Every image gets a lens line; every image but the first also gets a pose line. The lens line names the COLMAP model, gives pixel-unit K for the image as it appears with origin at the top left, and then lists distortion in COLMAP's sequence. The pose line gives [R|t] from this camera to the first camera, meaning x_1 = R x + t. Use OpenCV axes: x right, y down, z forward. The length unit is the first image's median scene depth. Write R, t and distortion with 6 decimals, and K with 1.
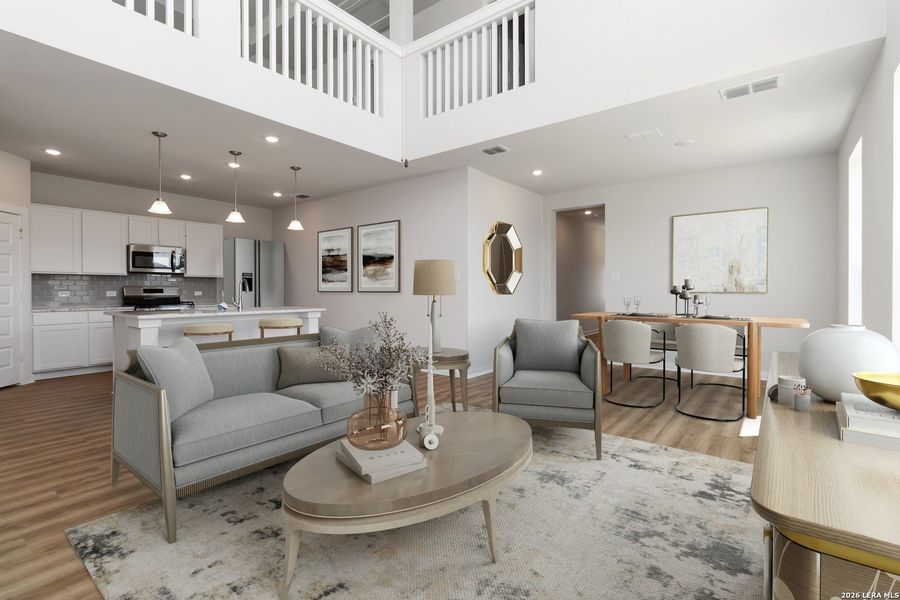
lens RADIAL K [[423.0, 0, 454.0], [0, 423.0, 287.5], [0, 0, 1]] dist [0.002334, 0.000542]
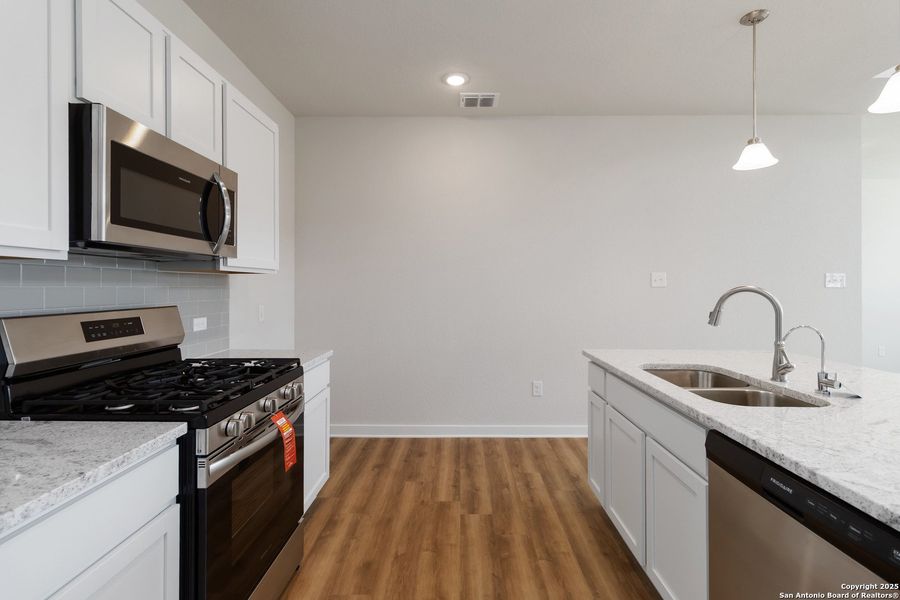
lens RADIAL K [[423.0, 0, 454.0], [0, 423.0, 287.5], [0, 0, 1]] dist [0.002334, 0.000542]
pose [[0.795944, -0.001193, 0.605369, -0.752131], [-0.003031, 0.999978, 0.005955, -0.018230], [-0.605363, -0.006575, 0.795922, 0.743304]]
